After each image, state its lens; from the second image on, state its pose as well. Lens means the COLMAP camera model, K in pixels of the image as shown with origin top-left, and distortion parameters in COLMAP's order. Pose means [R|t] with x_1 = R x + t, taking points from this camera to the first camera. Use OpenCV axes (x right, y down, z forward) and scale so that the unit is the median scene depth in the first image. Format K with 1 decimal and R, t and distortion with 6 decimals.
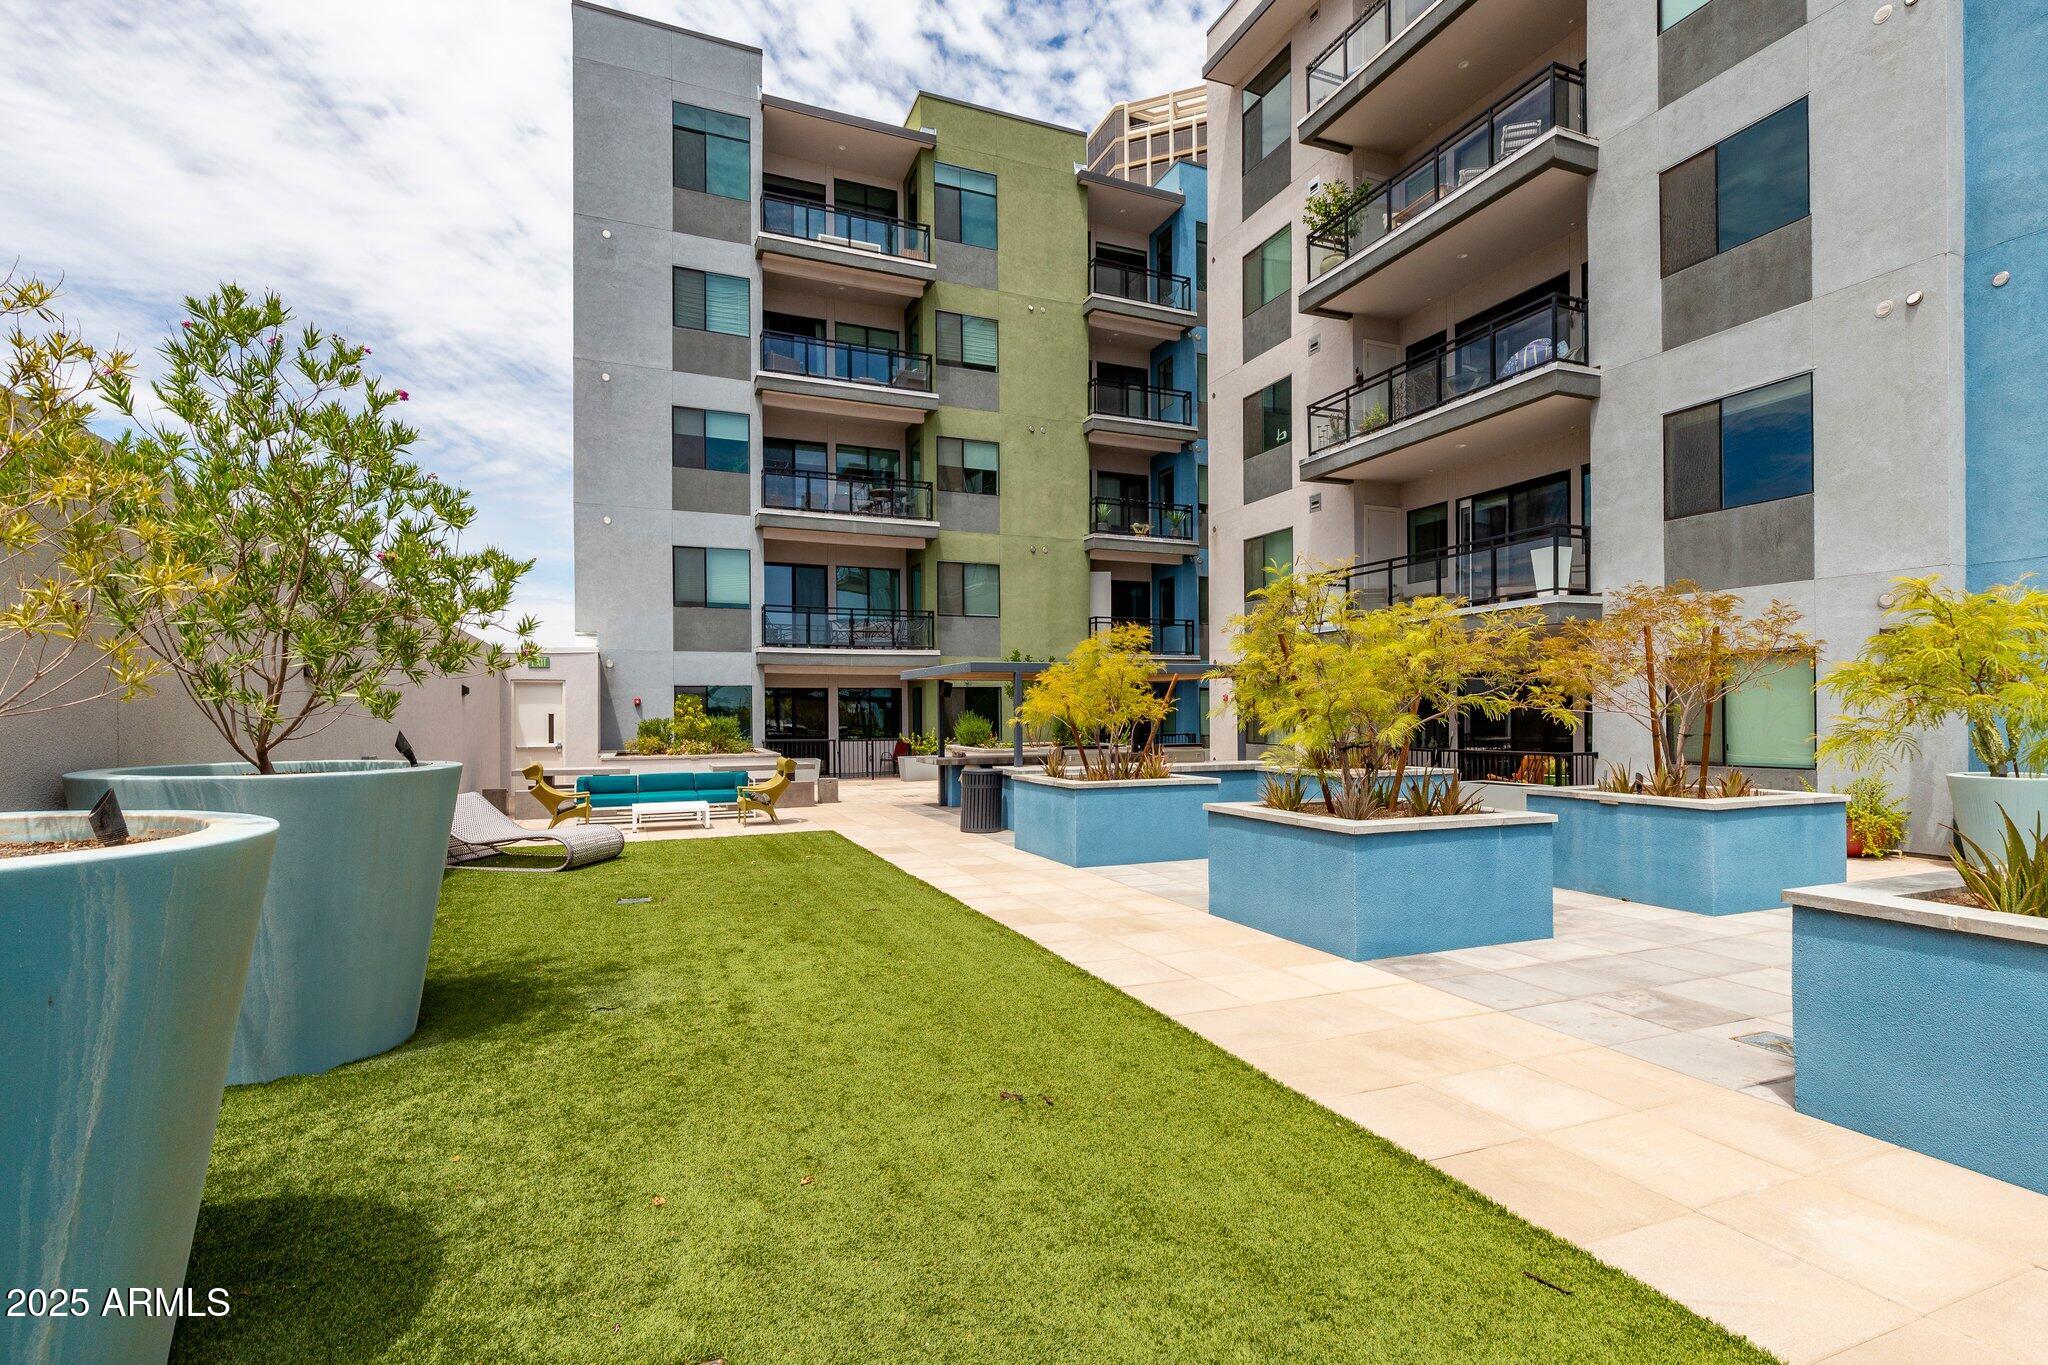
lens RADIAL K [[956.5, 0, 1032.0], [0, 956.5, 697.2], [0, 0, 1]] dist [0.011881, 0.001100]
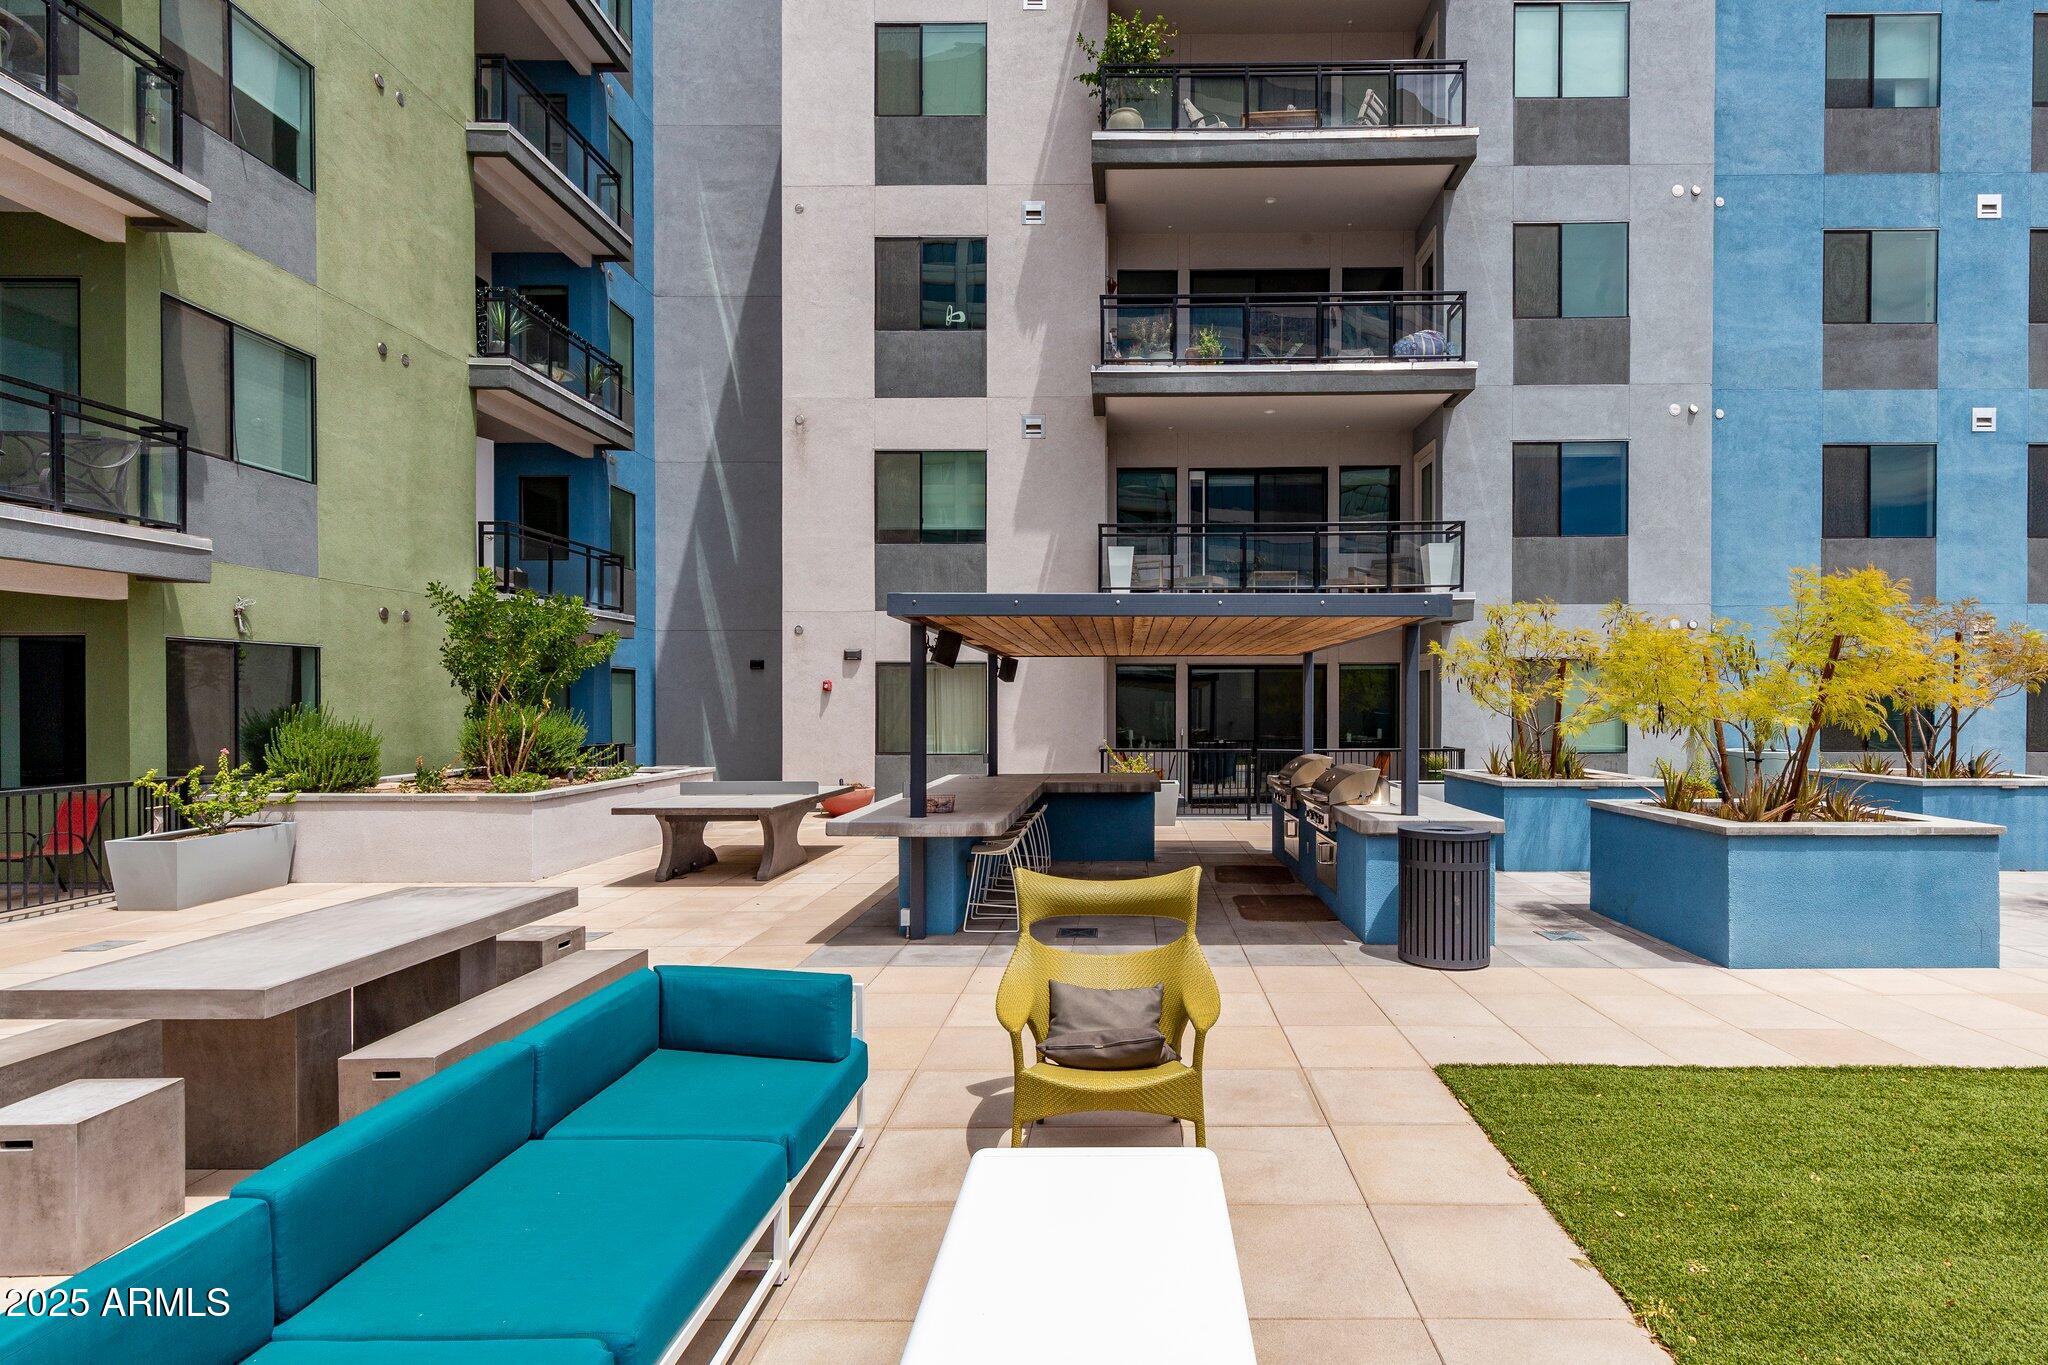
lens RADIAL K [[956.5, 0, 1097.7], [0, 956.5, 711.4], [0, 0, 1]] dist [0.011881, 0.001100]
pose [[0.400282, -0.002829, 0.916388, -0.504197], [-0.014886, 0.999843, 0.009589, 0.015188], [-0.916271, -0.017480, 0.400177, 0.887910]]
